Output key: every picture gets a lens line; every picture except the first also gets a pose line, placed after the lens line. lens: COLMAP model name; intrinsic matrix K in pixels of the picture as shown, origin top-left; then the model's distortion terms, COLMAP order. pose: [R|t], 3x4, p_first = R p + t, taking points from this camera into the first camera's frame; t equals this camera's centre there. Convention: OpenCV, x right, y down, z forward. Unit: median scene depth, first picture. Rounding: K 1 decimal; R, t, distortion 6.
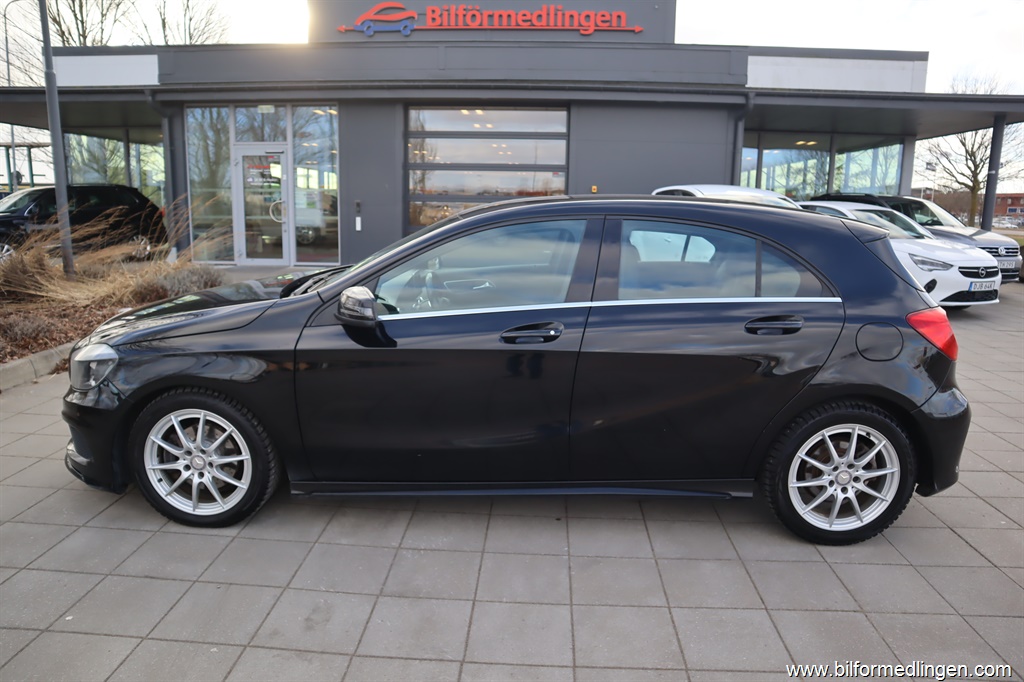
lens RADIAL K [[705.2, 0, 512.0], [0, 705.2, 341.0], [0, 0, 1]] dist [-0.099382, 0.048034]
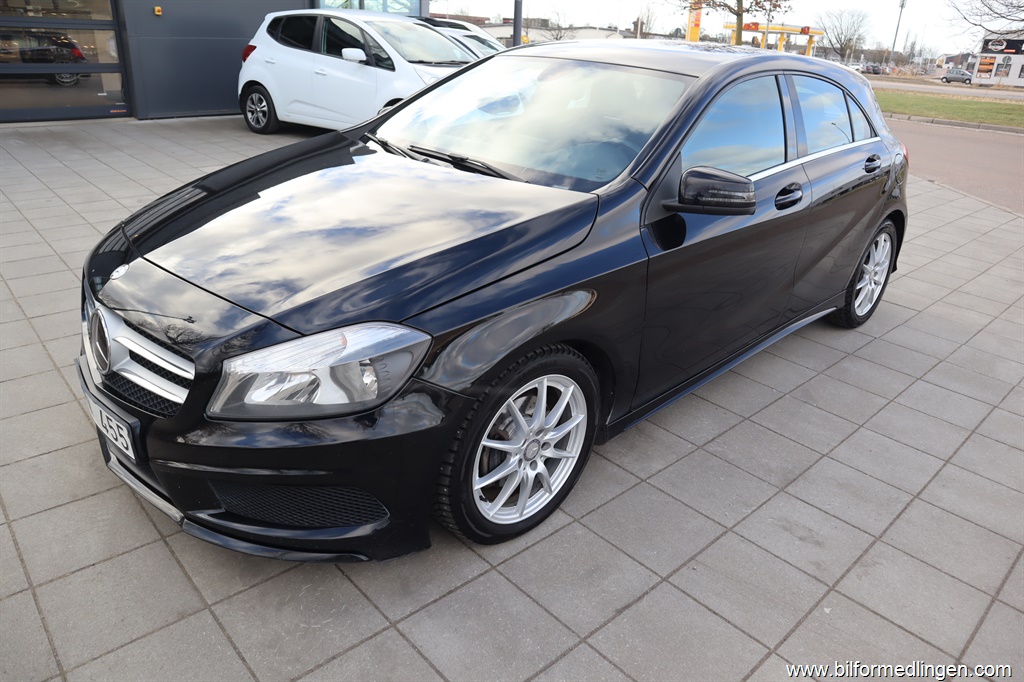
lens RADIAL K [[705.2, 0, 512.0], [0, 705.2, 341.0], [0, 0, 1]] dist [-0.099382, 0.048034]
pose [[0.694030, -0.273442, 0.665997, -1.007001], [0.106505, 0.953882, 0.280652, -0.141411], [-0.712025, -0.123849, 0.691145, 0.598933]]
